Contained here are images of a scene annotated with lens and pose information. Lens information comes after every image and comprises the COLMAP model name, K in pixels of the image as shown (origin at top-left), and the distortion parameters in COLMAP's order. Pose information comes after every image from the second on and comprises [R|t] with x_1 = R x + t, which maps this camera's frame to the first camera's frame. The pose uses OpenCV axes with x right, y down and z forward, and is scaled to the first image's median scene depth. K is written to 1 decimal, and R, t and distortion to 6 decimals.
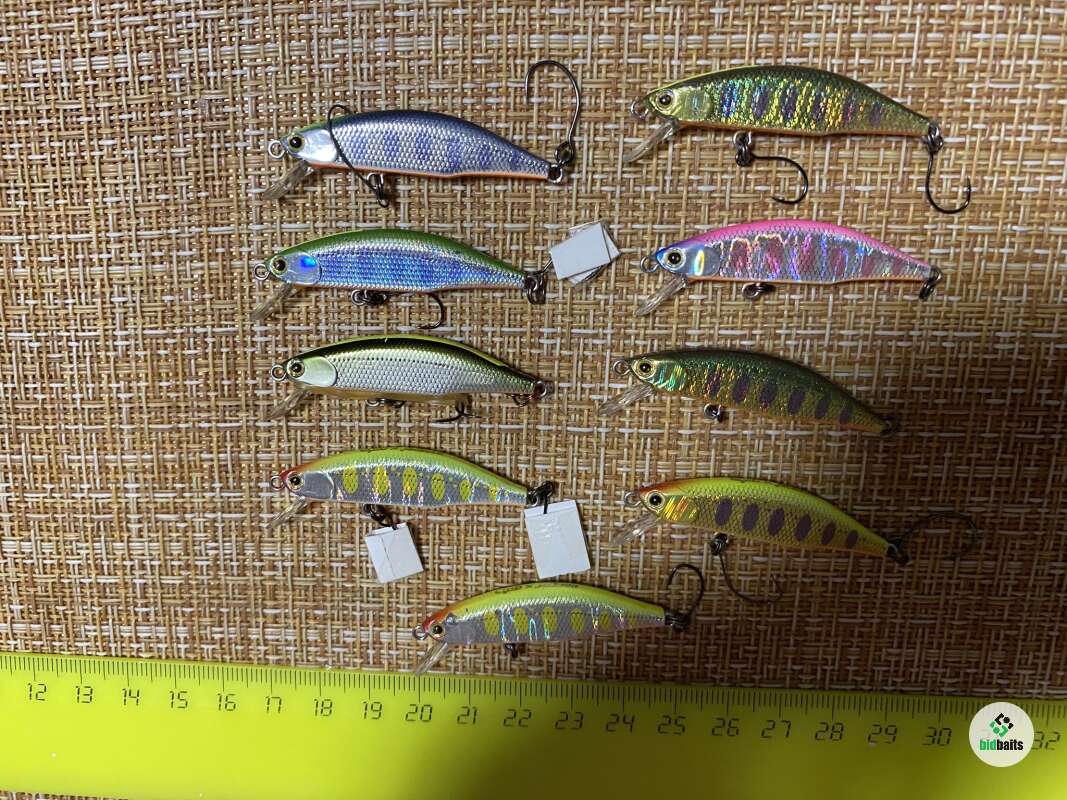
lens RADIAL K [[846.0, 0, 525.9], [0, 846.0, 396.0], [0, 0, 1]] dist [-0.019372, 0.009293]
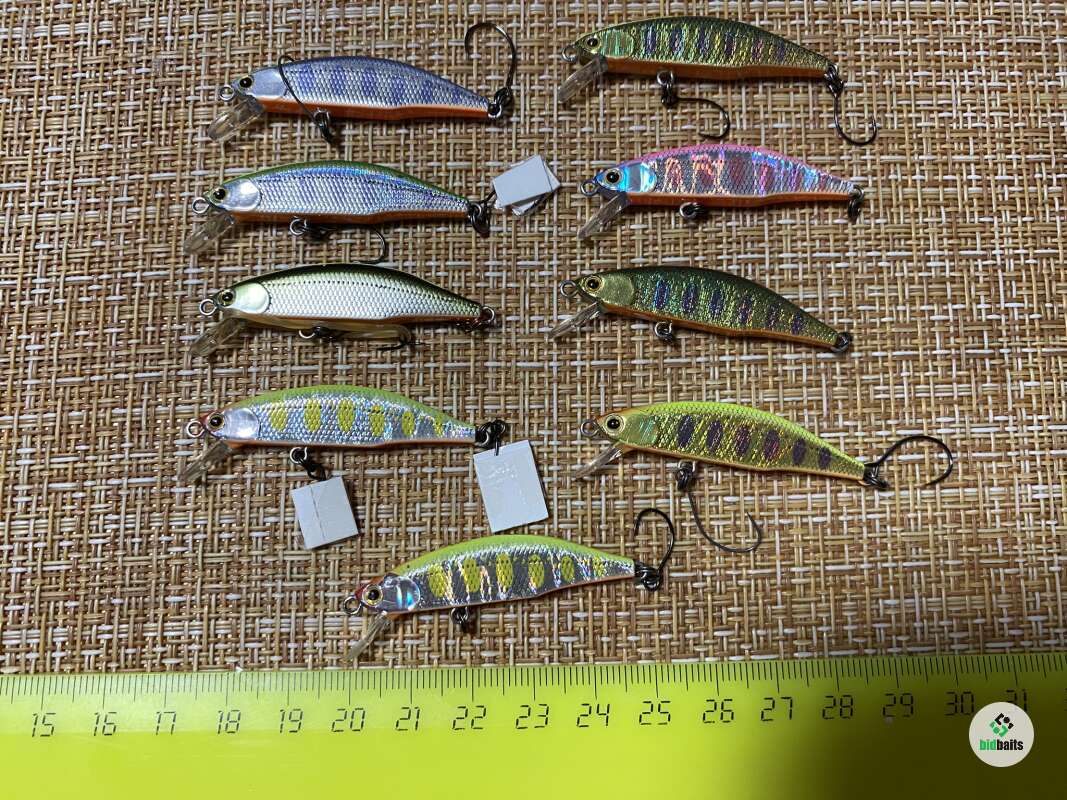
lens RADIAL K [[868.6, 0, 541.3], [0, 868.6, 398.5], [0, 0, 1]] dist [-0.017608, 0.005796]
pose [[0.995737, -0.019123, 0.090229, -0.011909], [0.049818, 0.934803, -0.351656, 0.429151], [-0.077622, 0.354652, 0.931771, 0.103329]]
